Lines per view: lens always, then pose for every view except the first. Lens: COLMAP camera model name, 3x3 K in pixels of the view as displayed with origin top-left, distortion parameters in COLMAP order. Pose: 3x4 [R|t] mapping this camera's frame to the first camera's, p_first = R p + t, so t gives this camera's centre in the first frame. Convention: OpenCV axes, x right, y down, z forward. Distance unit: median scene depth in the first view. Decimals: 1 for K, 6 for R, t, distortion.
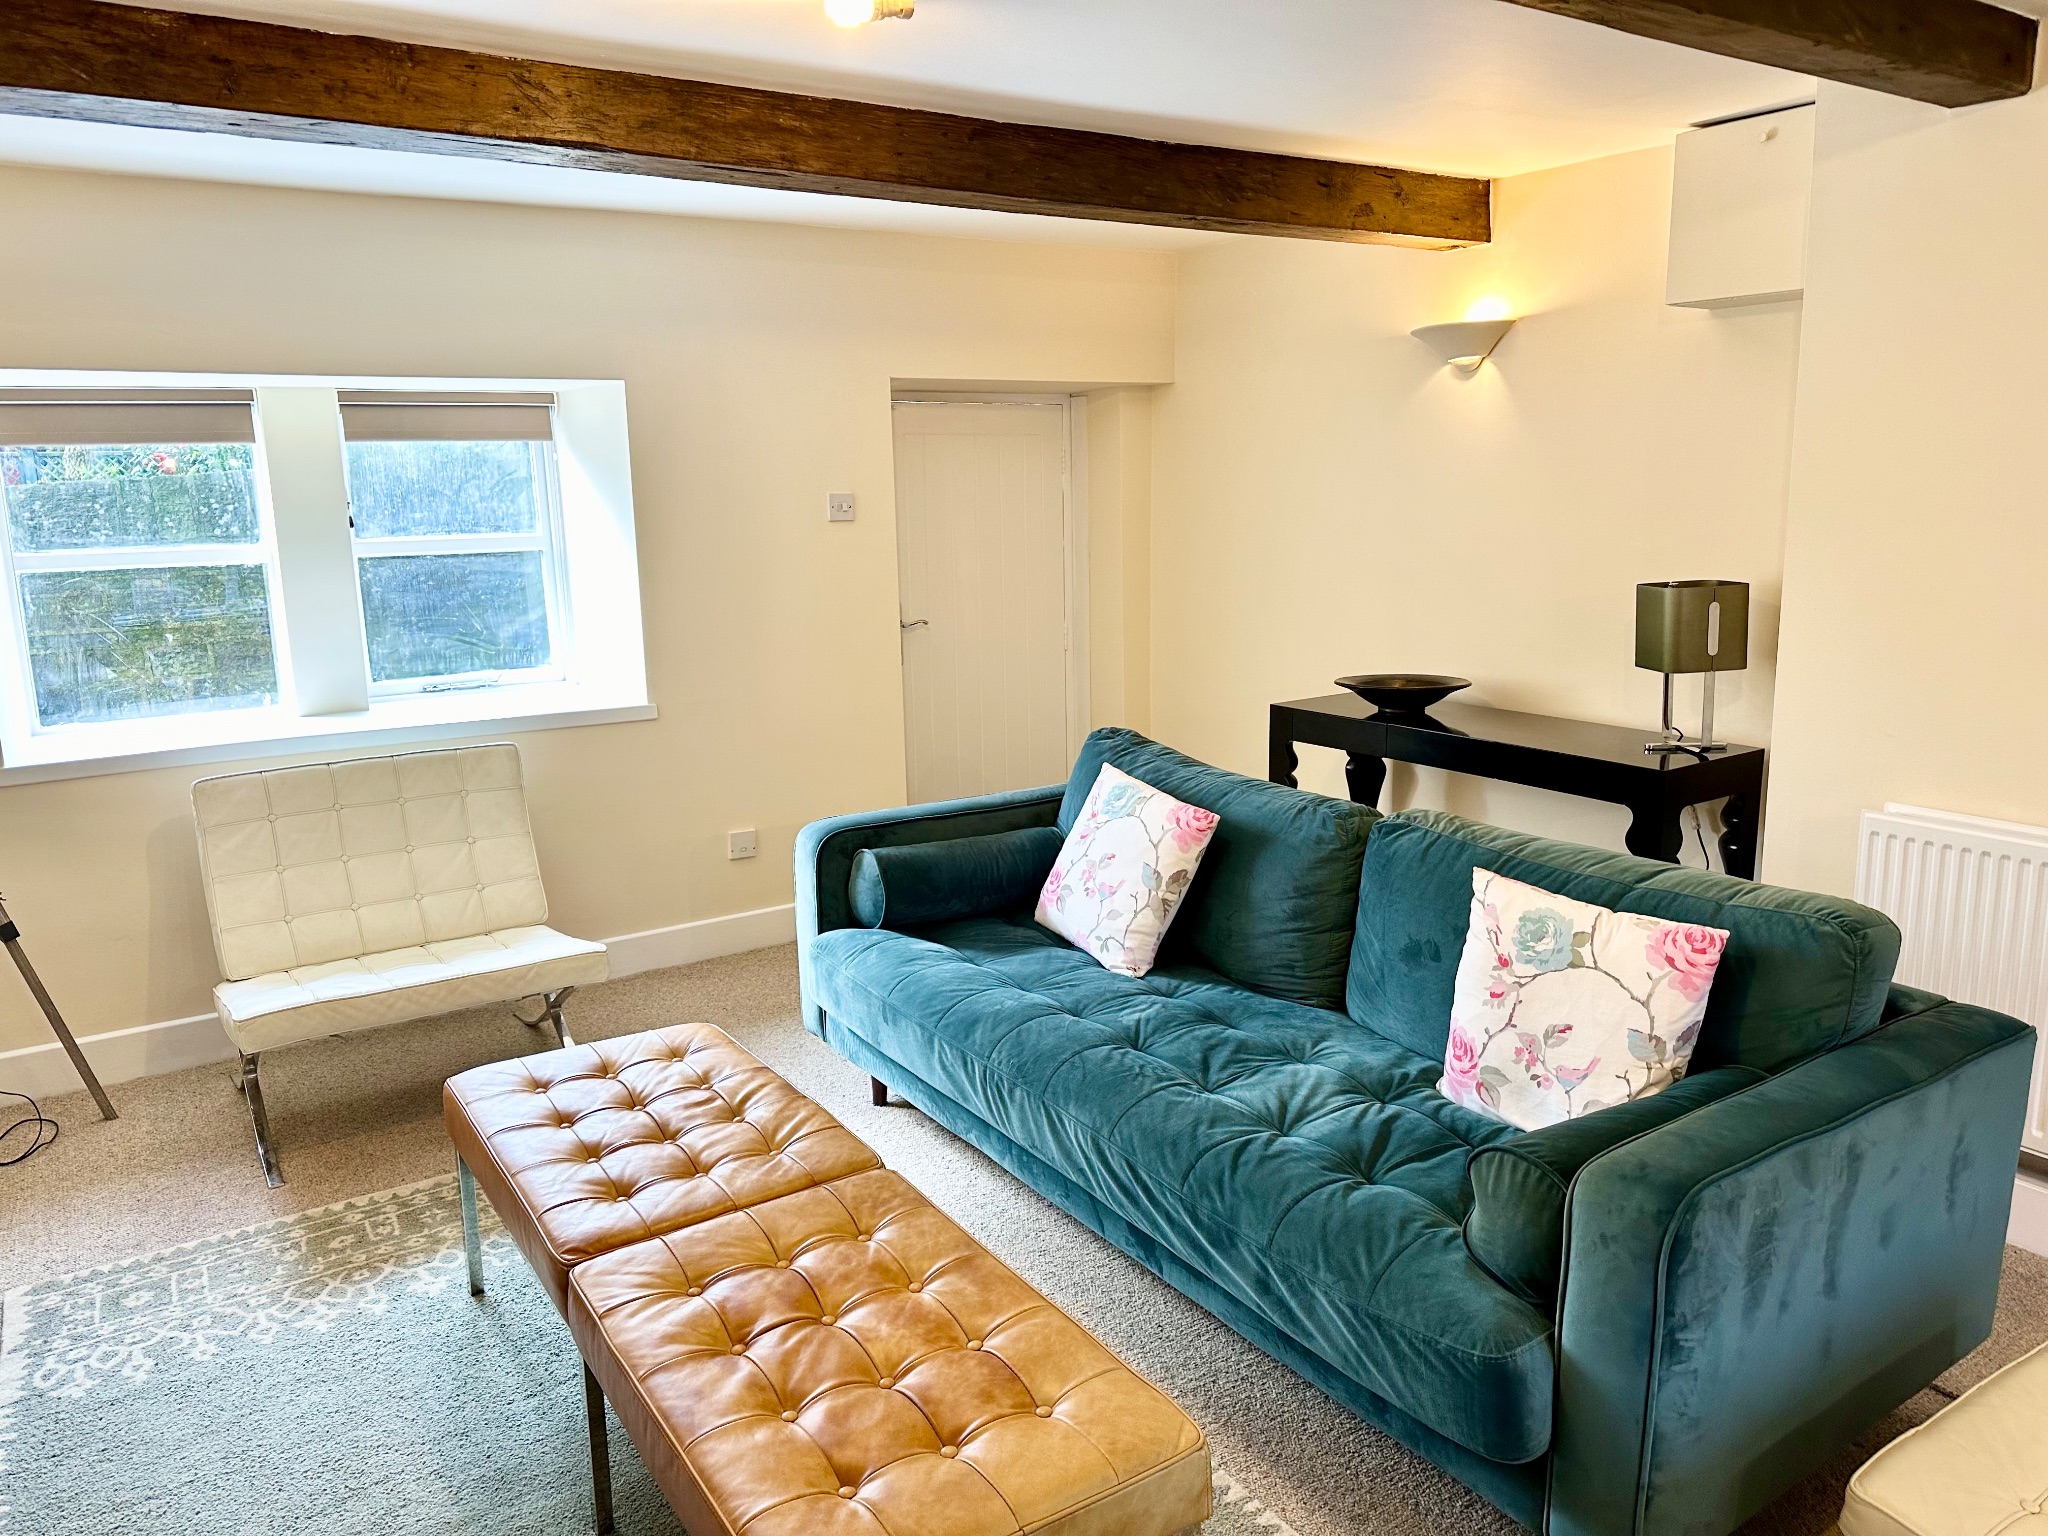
lens RADIAL K [[1430.4, 0, 1024.6], [0, 1430.4, 761.3], [0, 0, 1]] dist [0.081117, -0.106760]
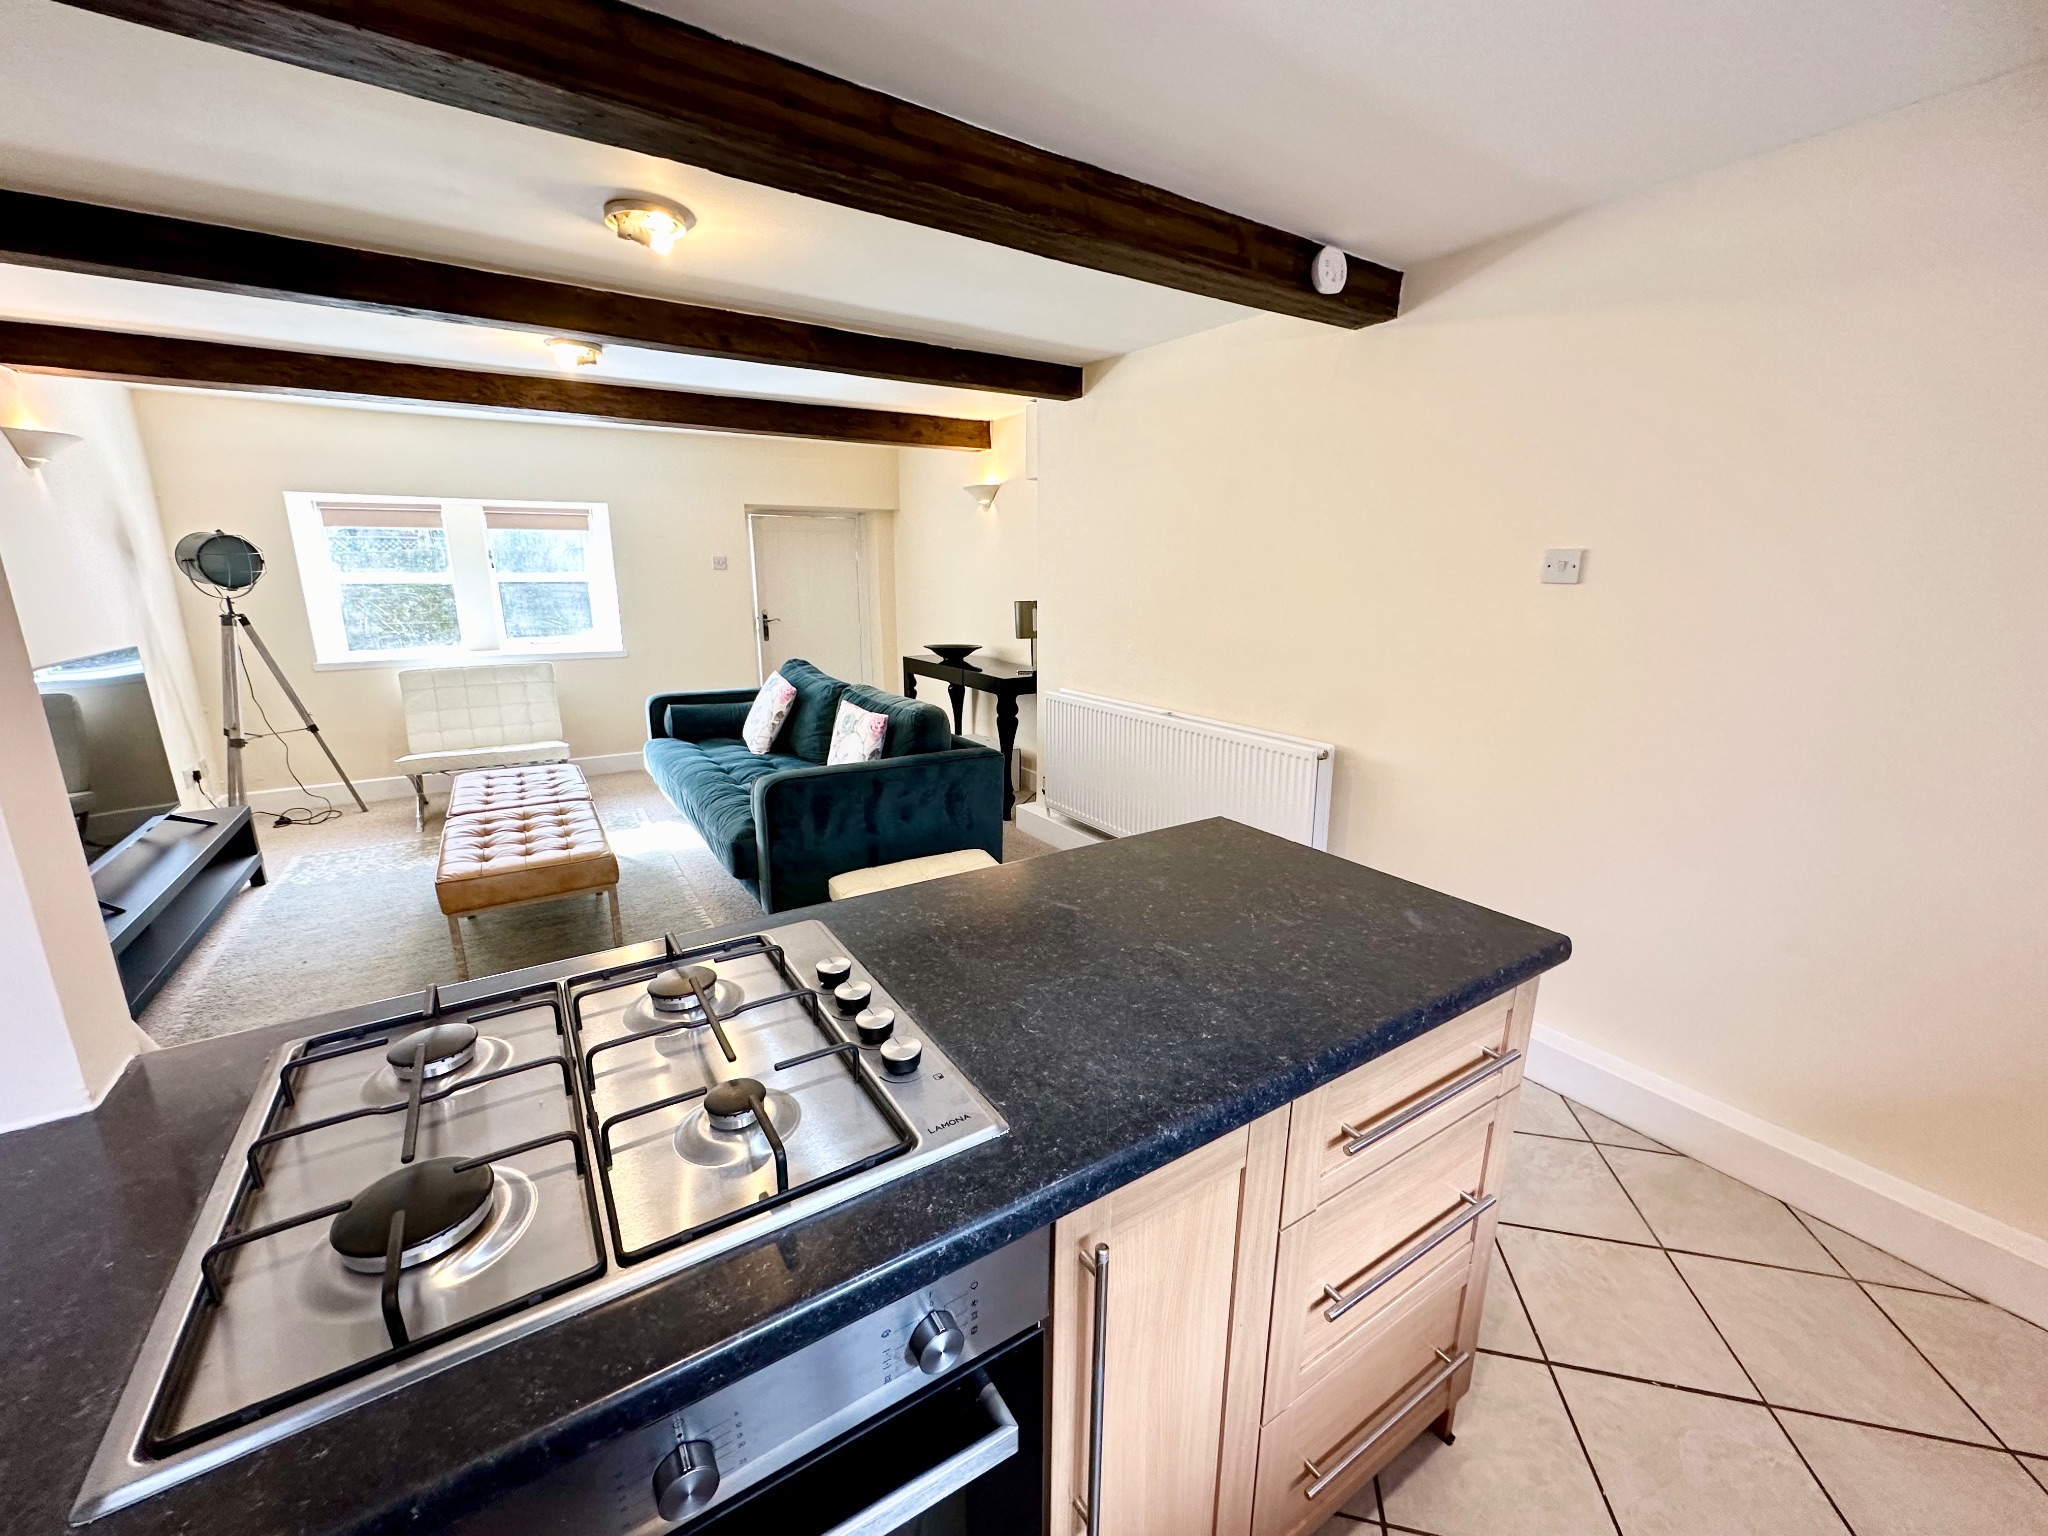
lens RADIAL K [[815.4, 0, 1024.0], [0, 815.4, 768.0], [0, 0, 1]] dist [-0.001403, -0.000384]
pose [[0.999588, 0.025453, -0.013232, 0.562710], [-0.024846, 0.998714, 0.044193, 0.104806], [0.014340, -0.043846, 0.998935, -0.383465]]
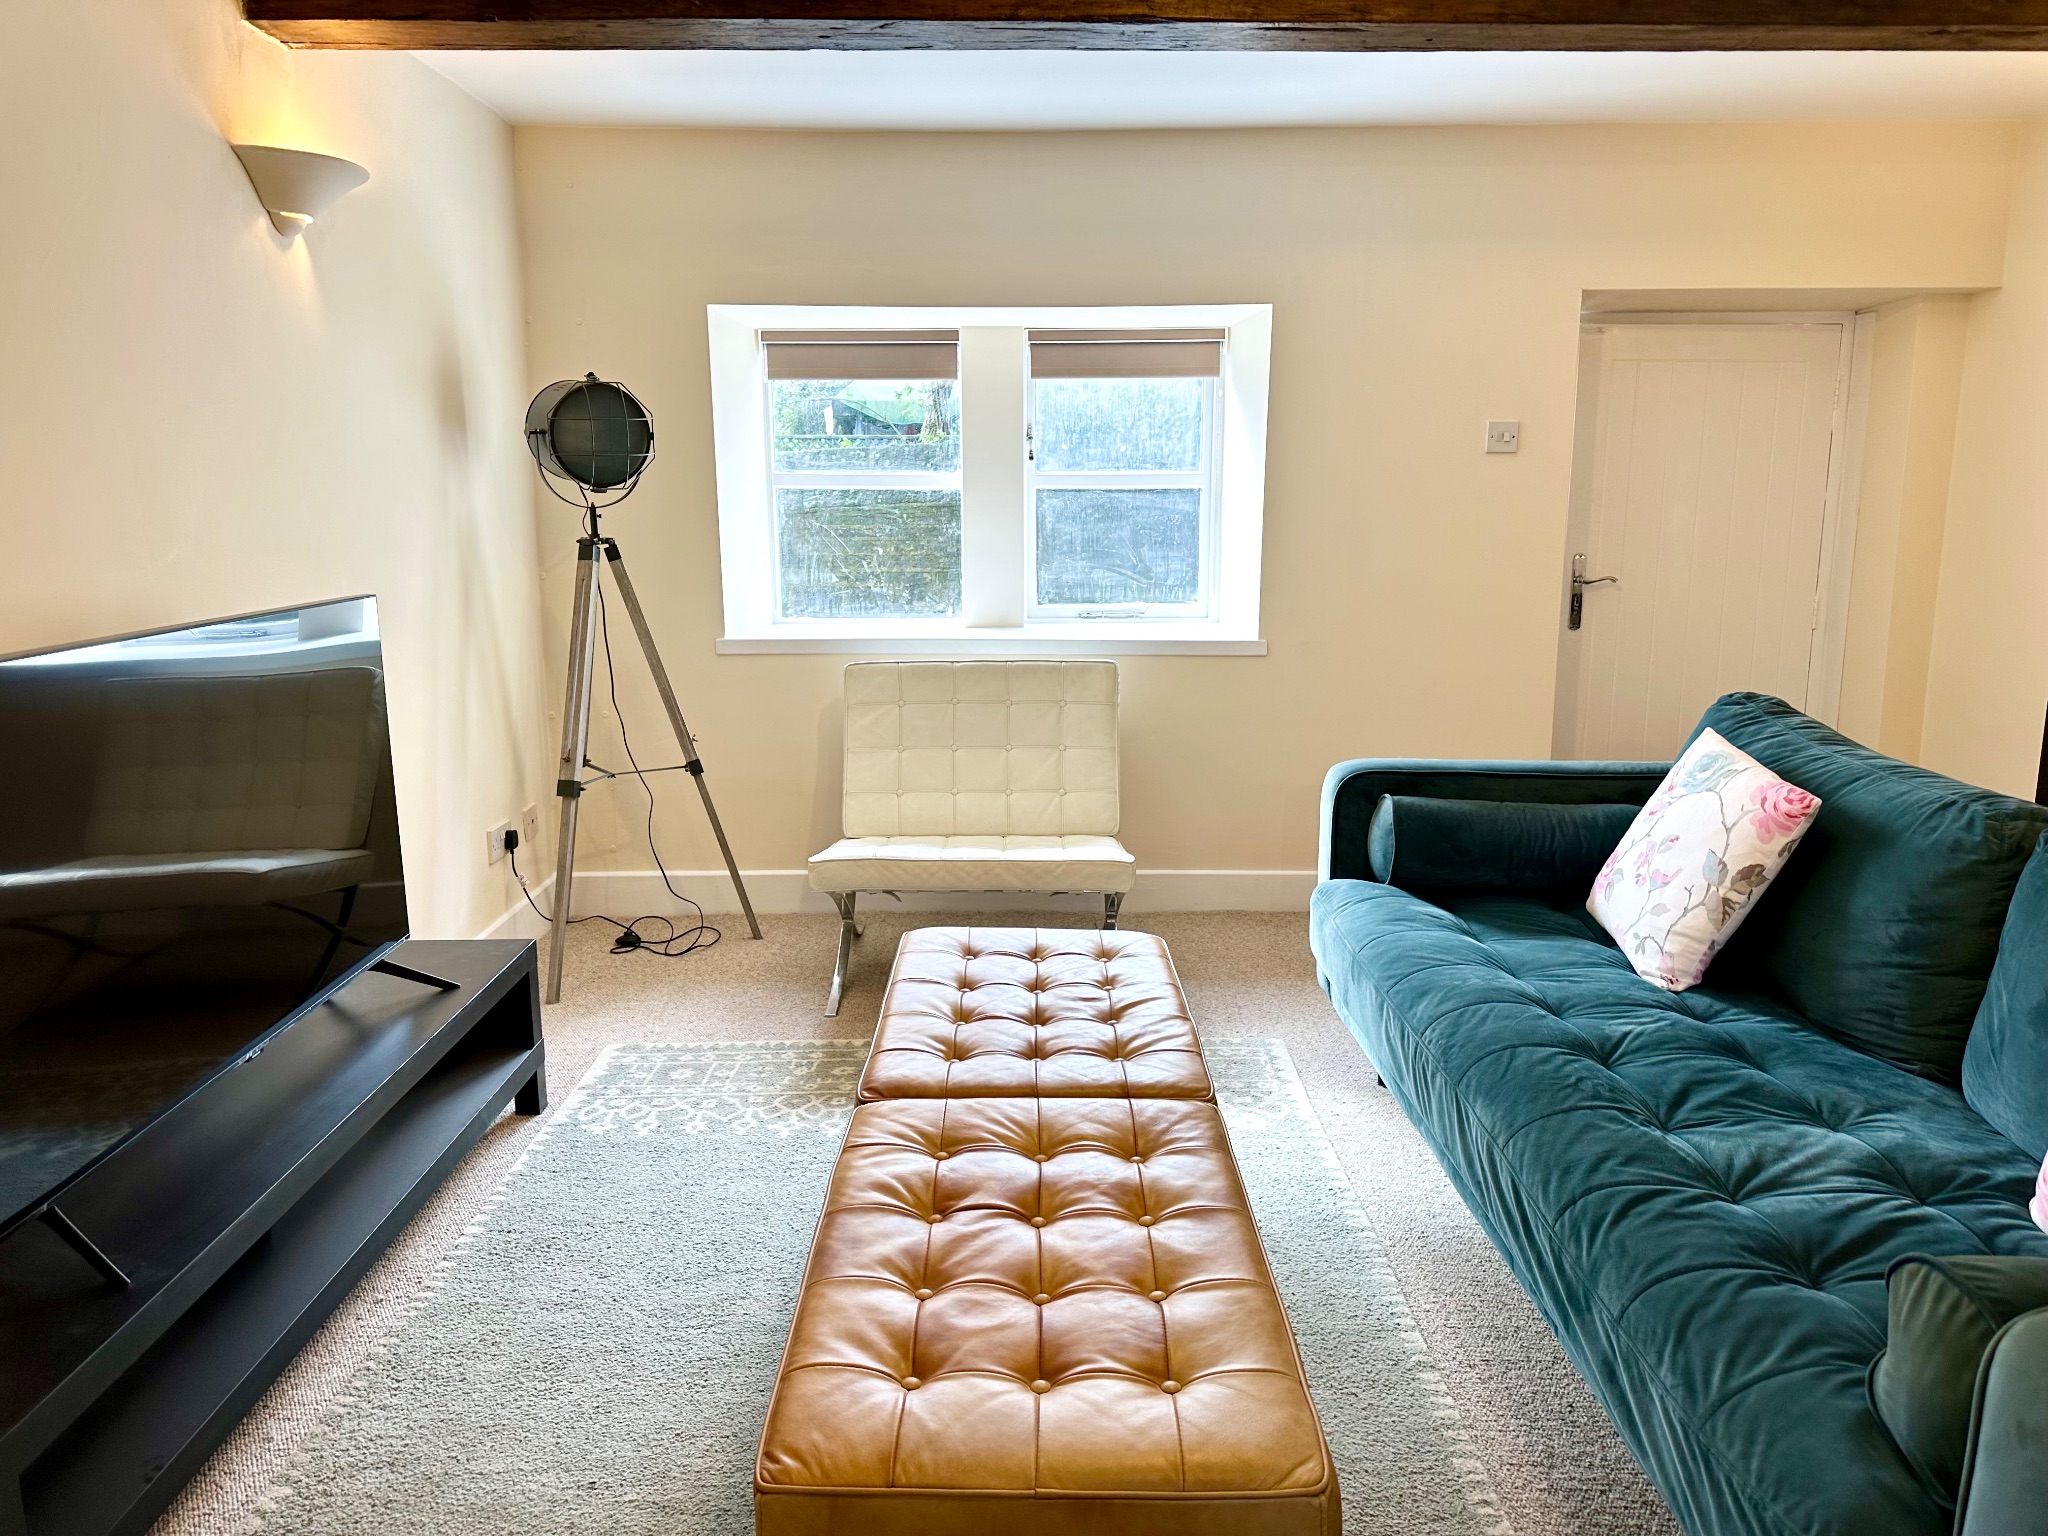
lens RADIAL K [[1430.4, 0, 1024.6], [0, 1430.4, 761.3], [0, 0, 1]] dist [0.081117, -0.106760]
pose [[0.836472, 0.118401, -0.535067, 0.198715], [-0.121597, 0.992143, 0.029451, 0.047919], [0.534350, 0.040428, 0.844296, 0.141937]]
